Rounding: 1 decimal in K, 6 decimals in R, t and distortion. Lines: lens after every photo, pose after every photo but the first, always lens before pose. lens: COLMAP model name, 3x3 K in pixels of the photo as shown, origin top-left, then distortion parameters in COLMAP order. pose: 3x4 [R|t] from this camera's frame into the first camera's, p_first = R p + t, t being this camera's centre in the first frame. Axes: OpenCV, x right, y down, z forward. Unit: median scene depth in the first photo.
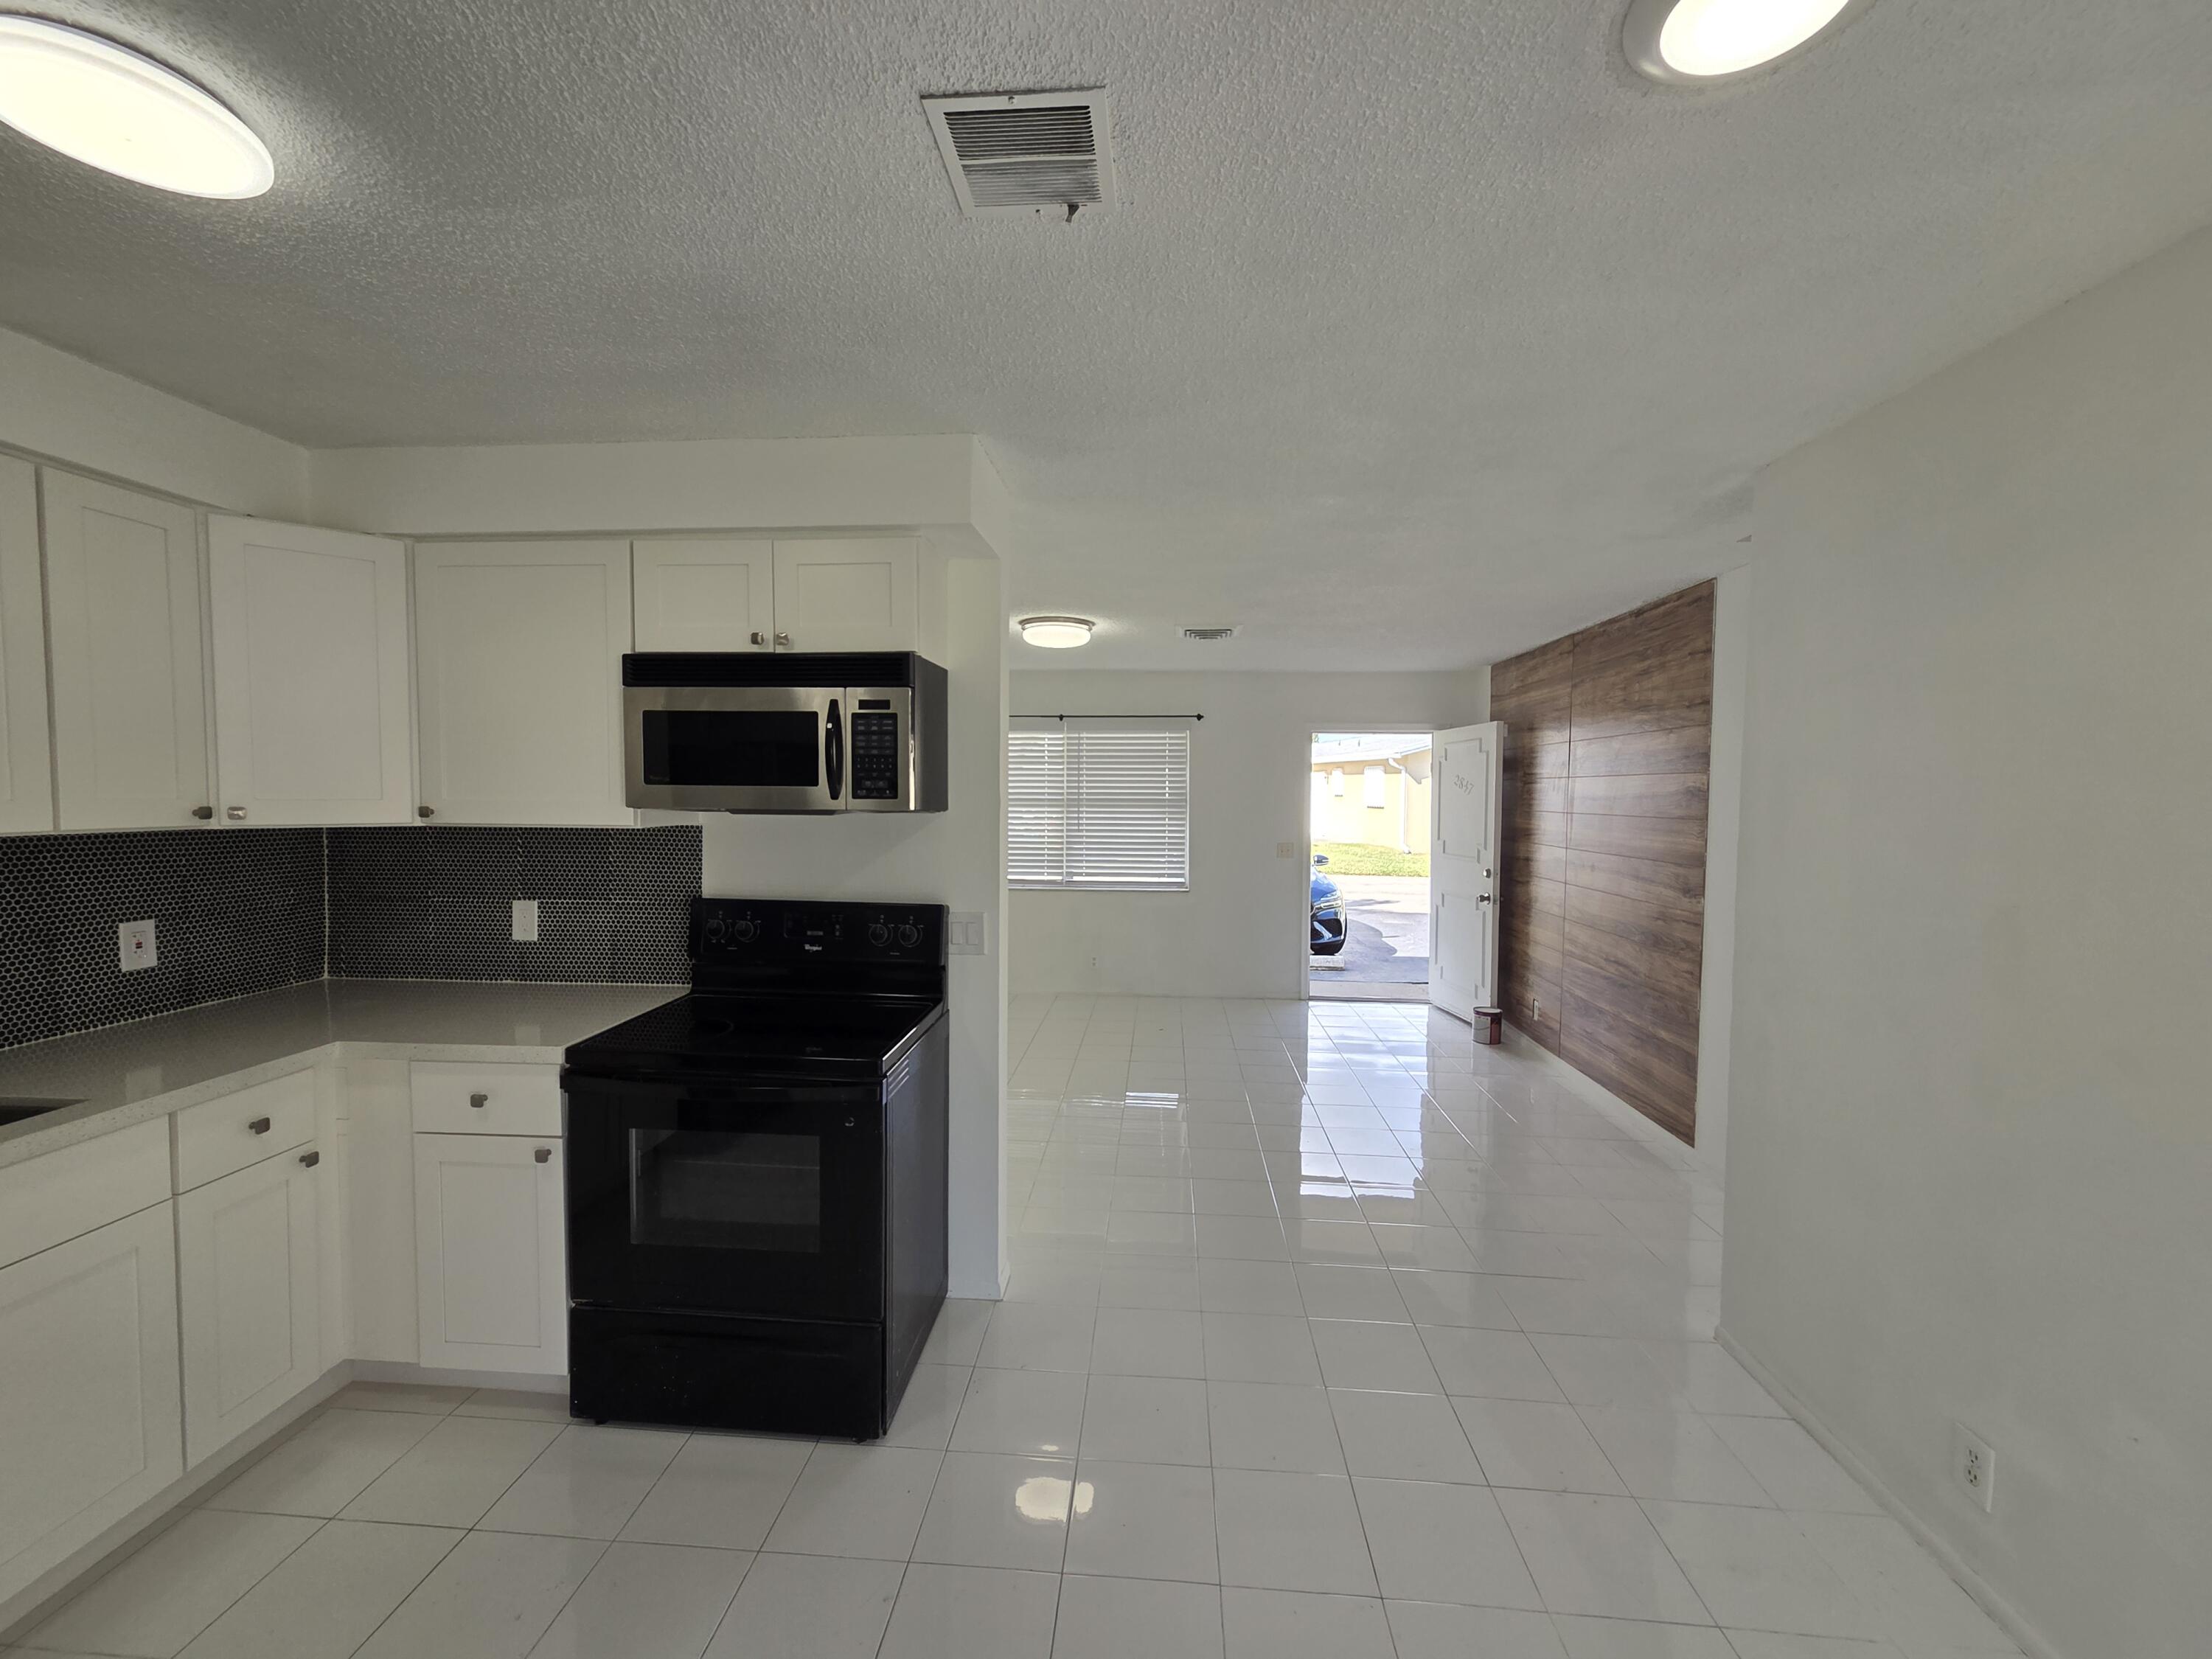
lens RADIAL K [[905.3, 0, 1100.5], [0, 905.3, 831.9], [0, 0, 1]] dist [0.002850, -0.000100]
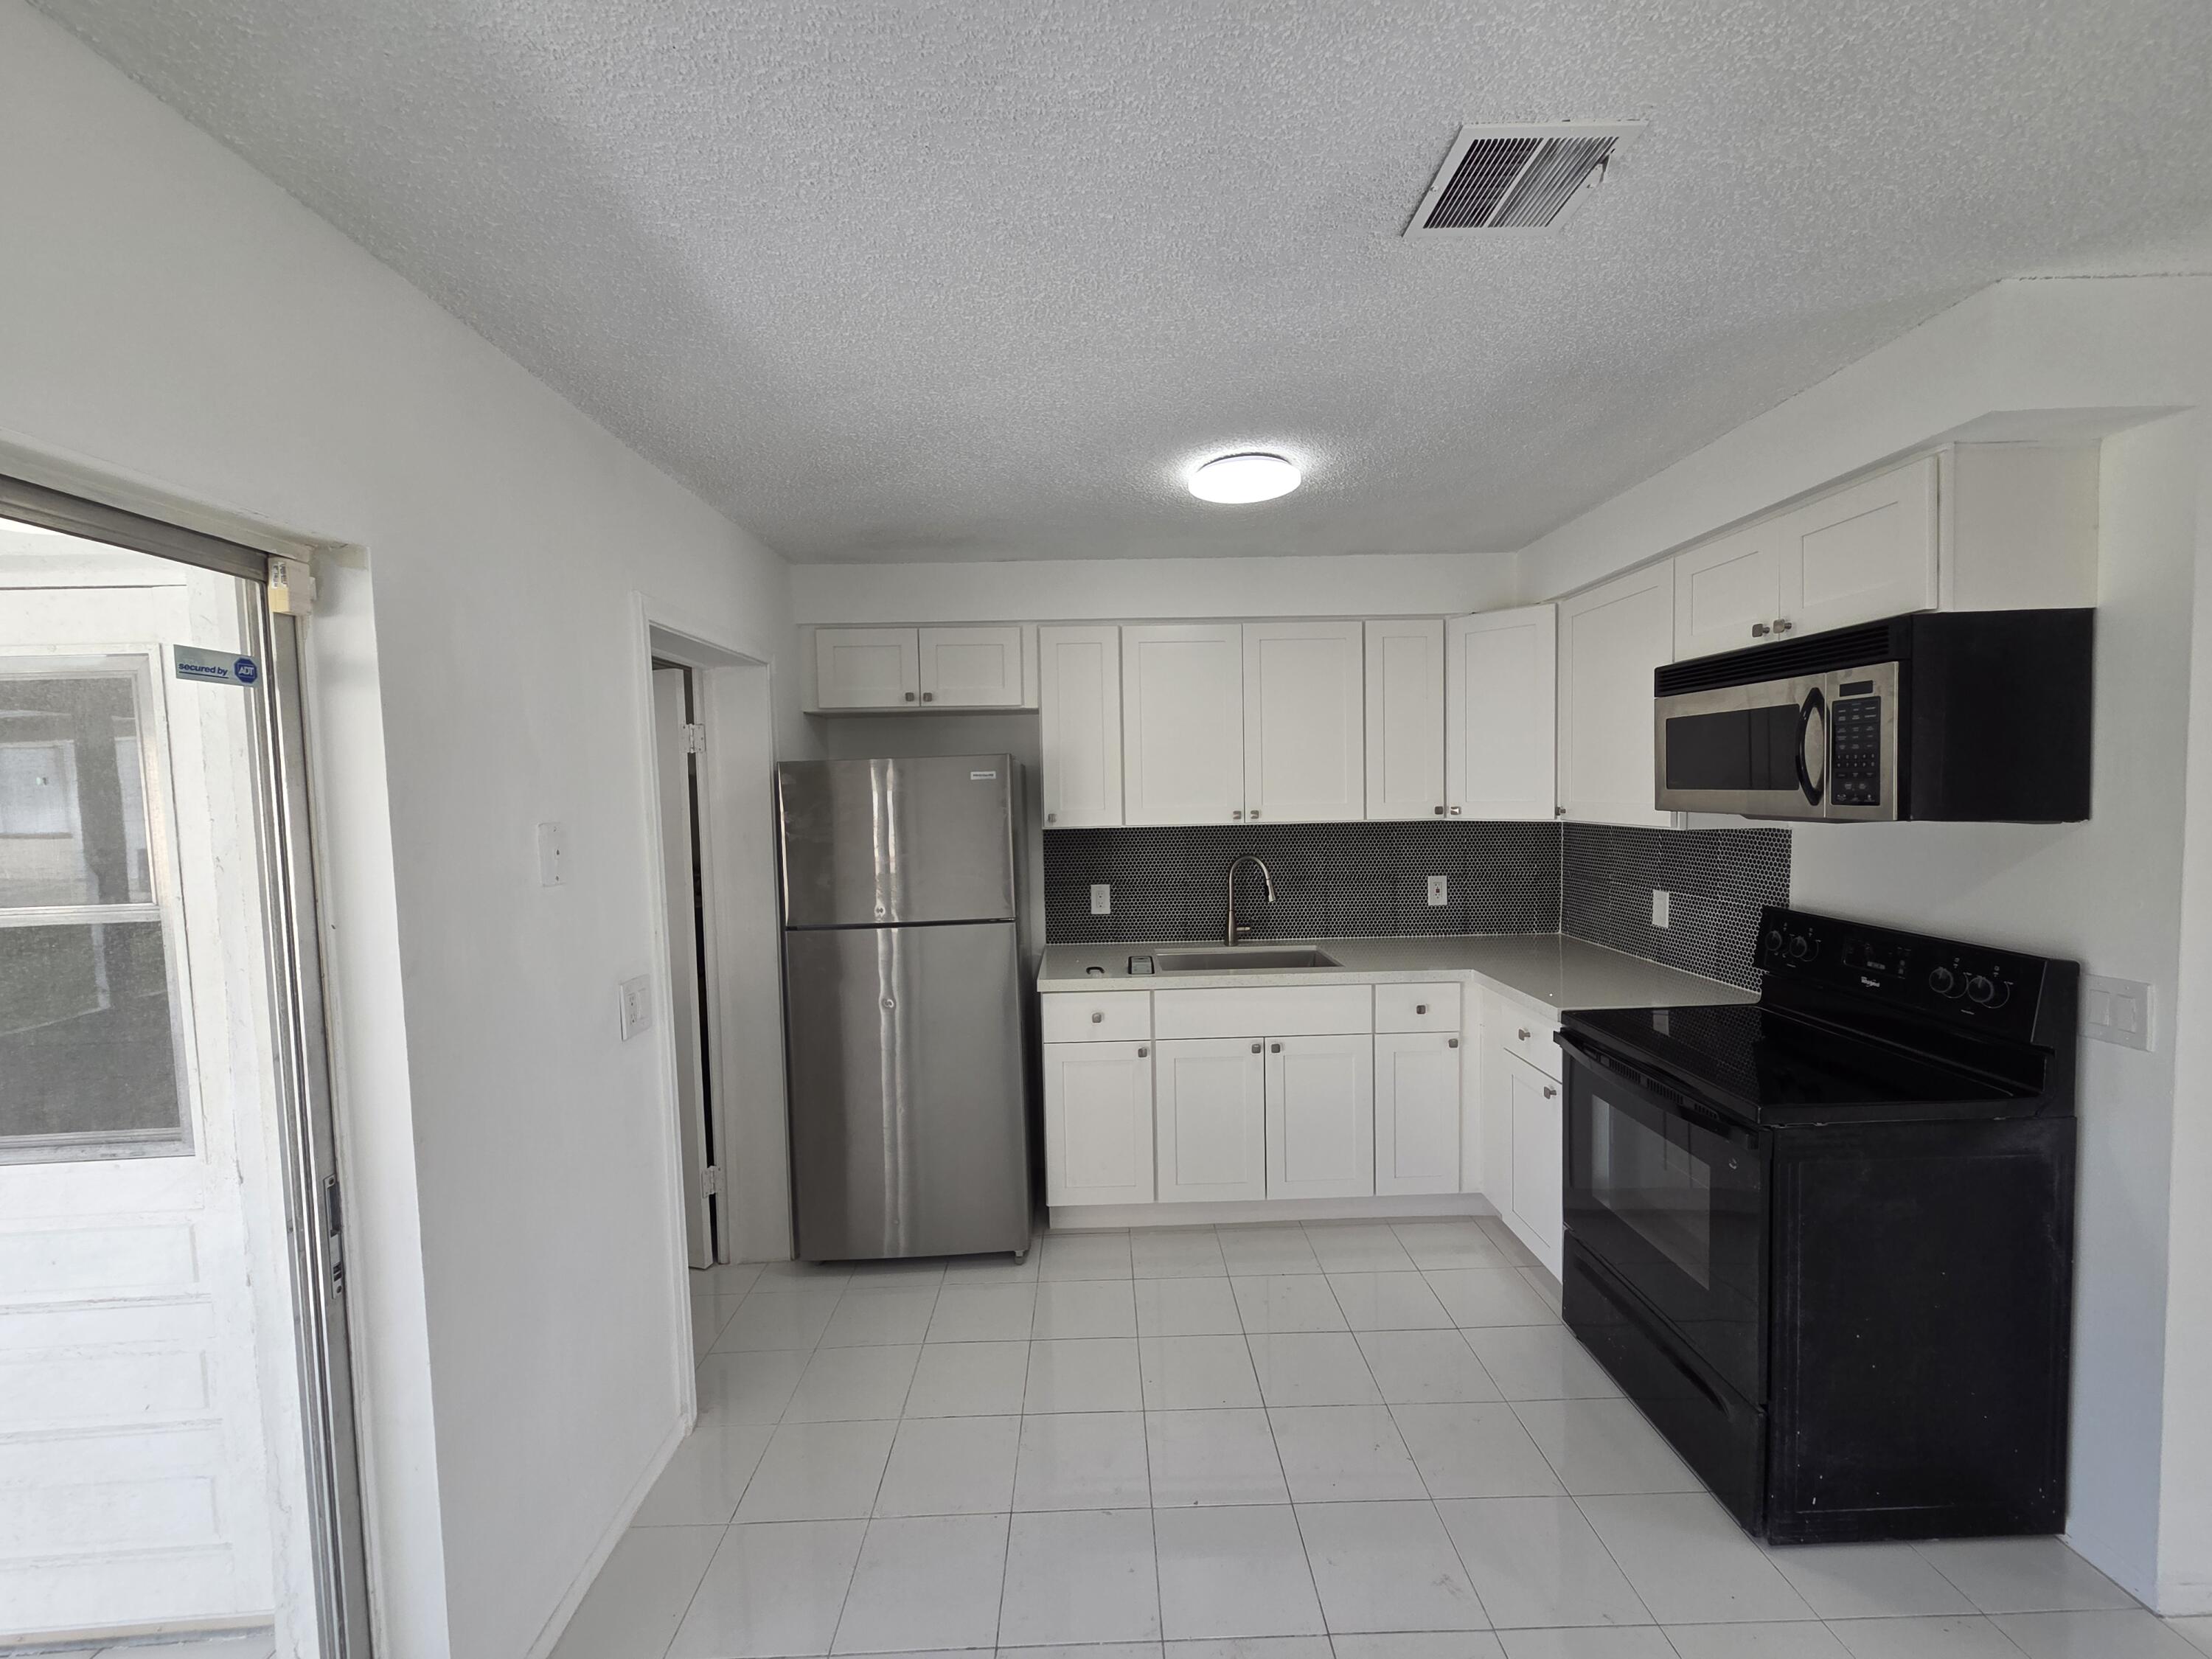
lens RADIAL K [[905.3, 0, 1100.5], [0, 905.3, 831.9], [0, 0, 1]] dist [0.002850, -0.000100]
pose [[0.086900, 0.039000, -0.995453, 0.501628], [-0.023735, 0.999031, 0.037068, -0.026316], [0.995934, 0.020406, 0.087741, 0.256319]]
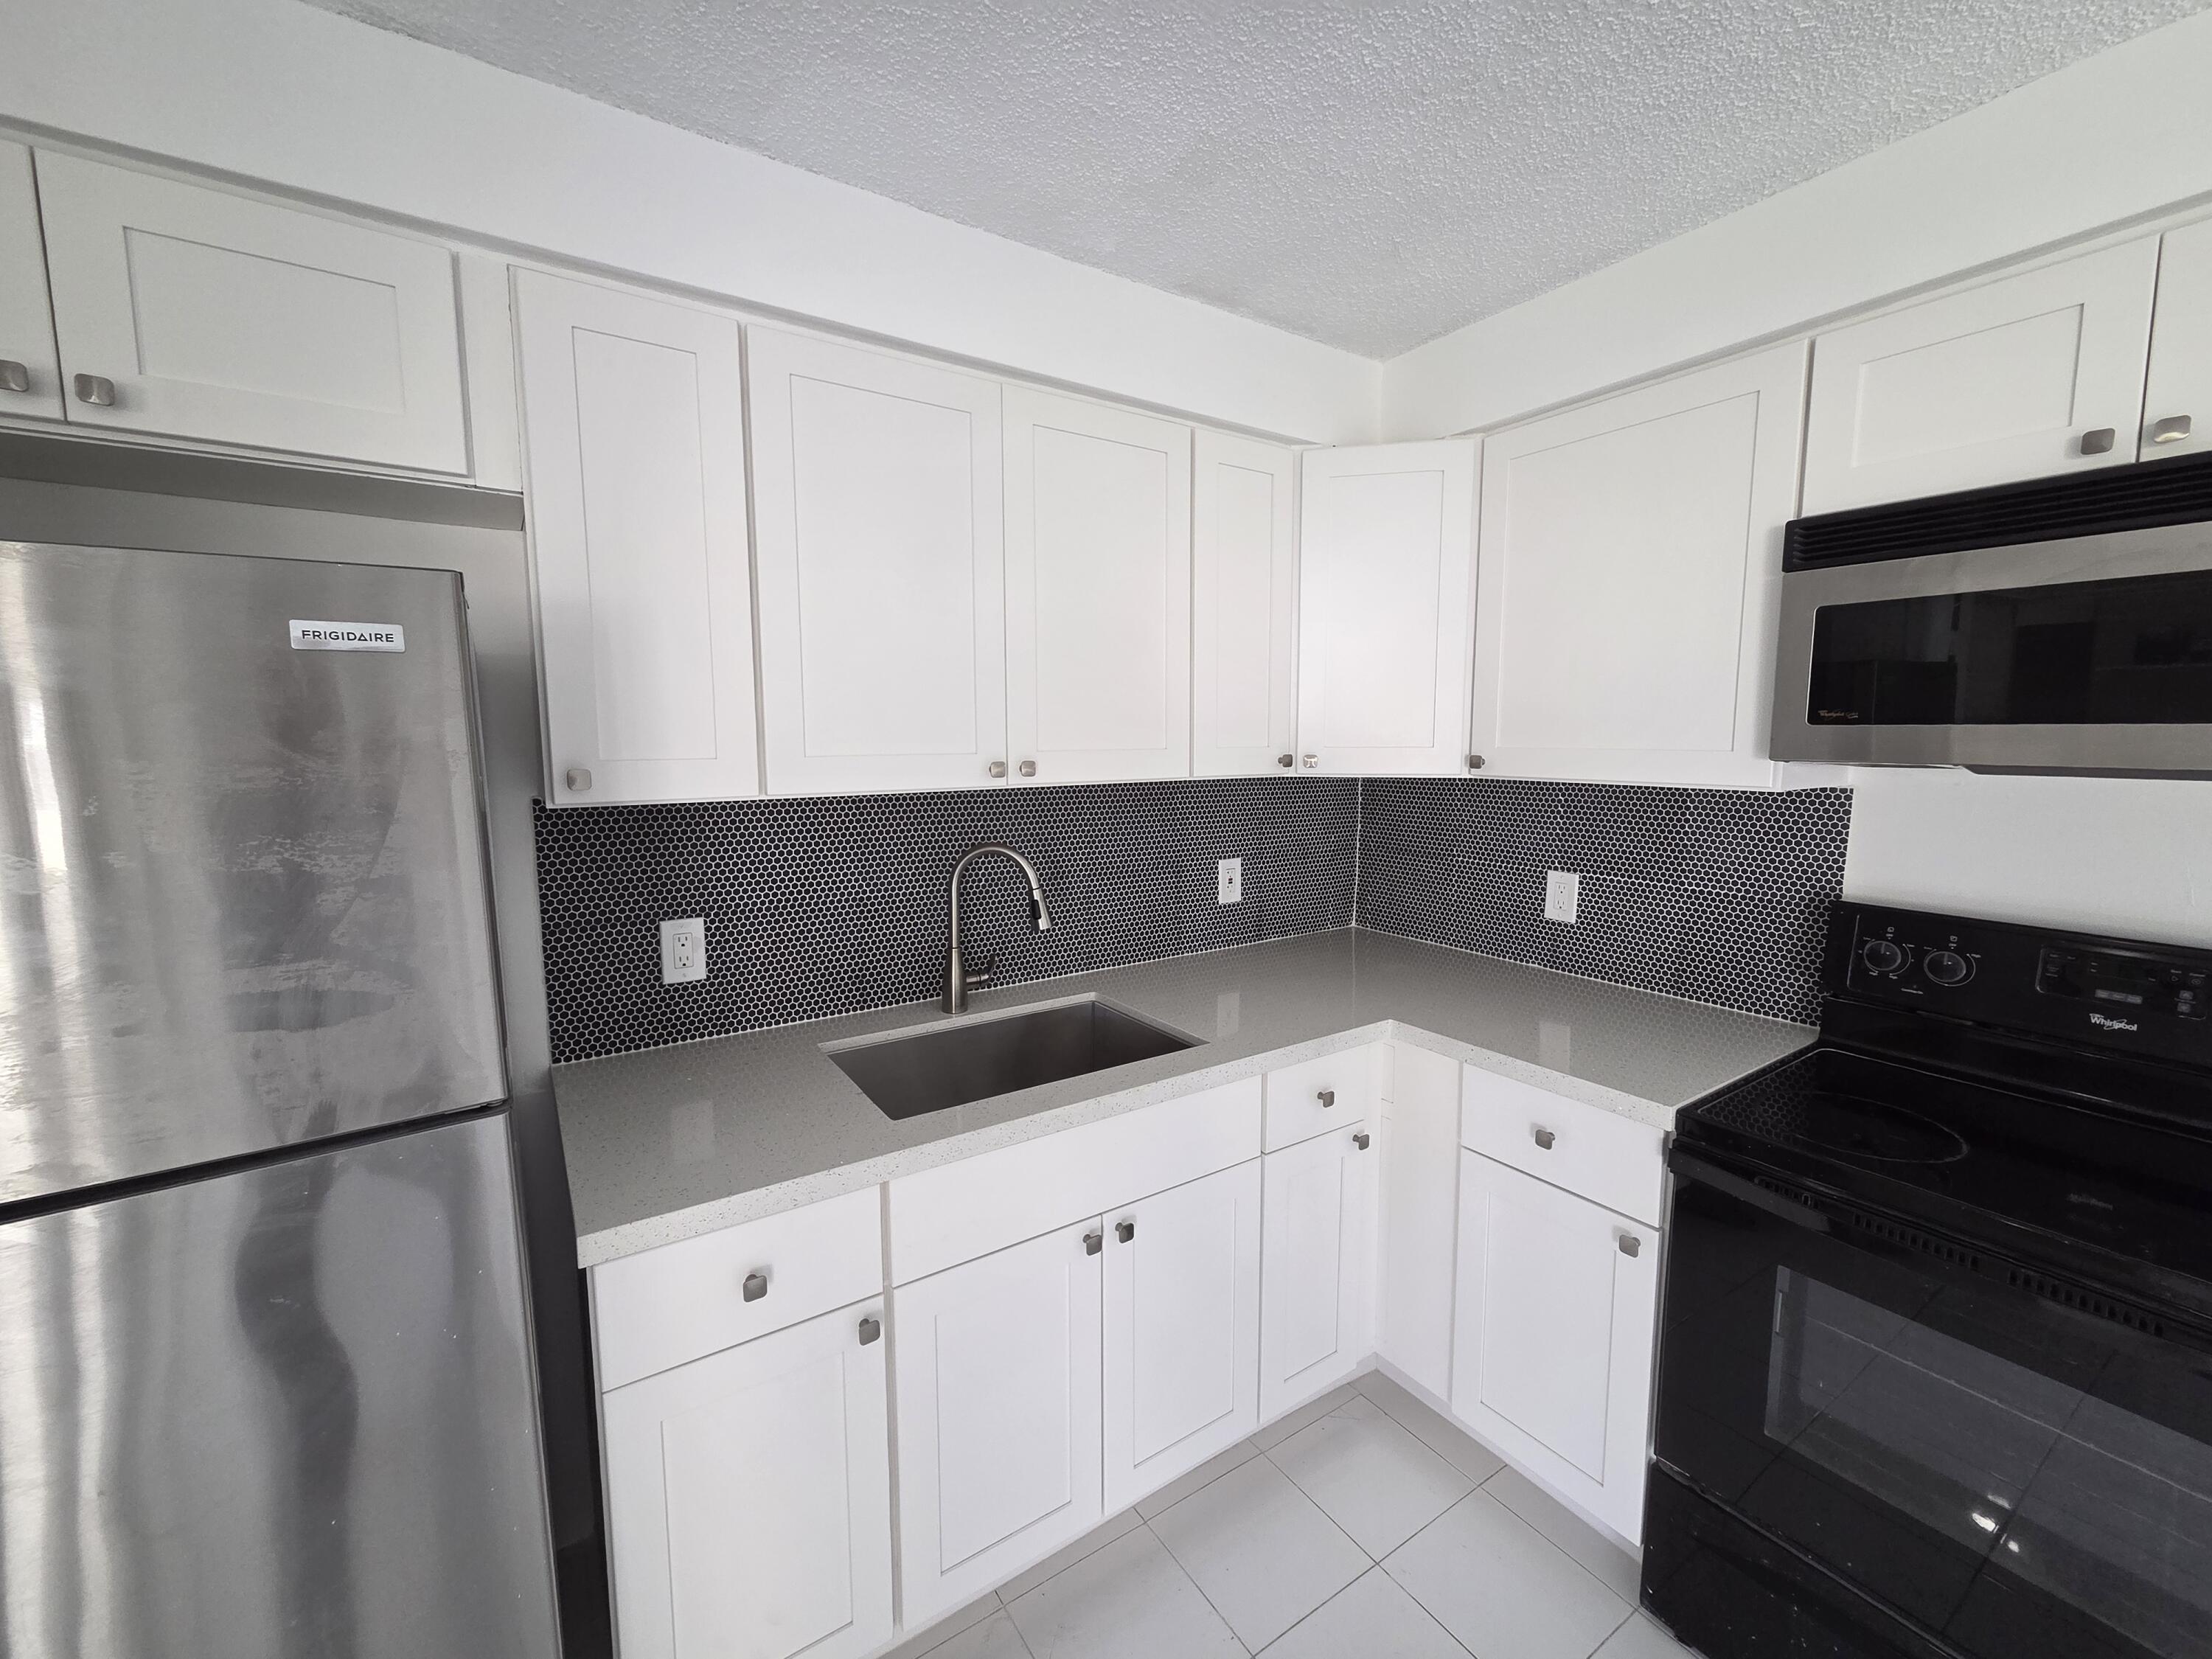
lens RADIAL K [[905.3, 0, 1100.5], [0, 905.3, 831.9], [0, 0, 1]] dist [0.002850, -0.000100]
pose [[0.607540, 0.076285, -0.790618, -0.301279], [-0.027607, 0.996804, 0.074965, -0.011186], [0.793809, -0.023717, 0.607704, 0.219015]]
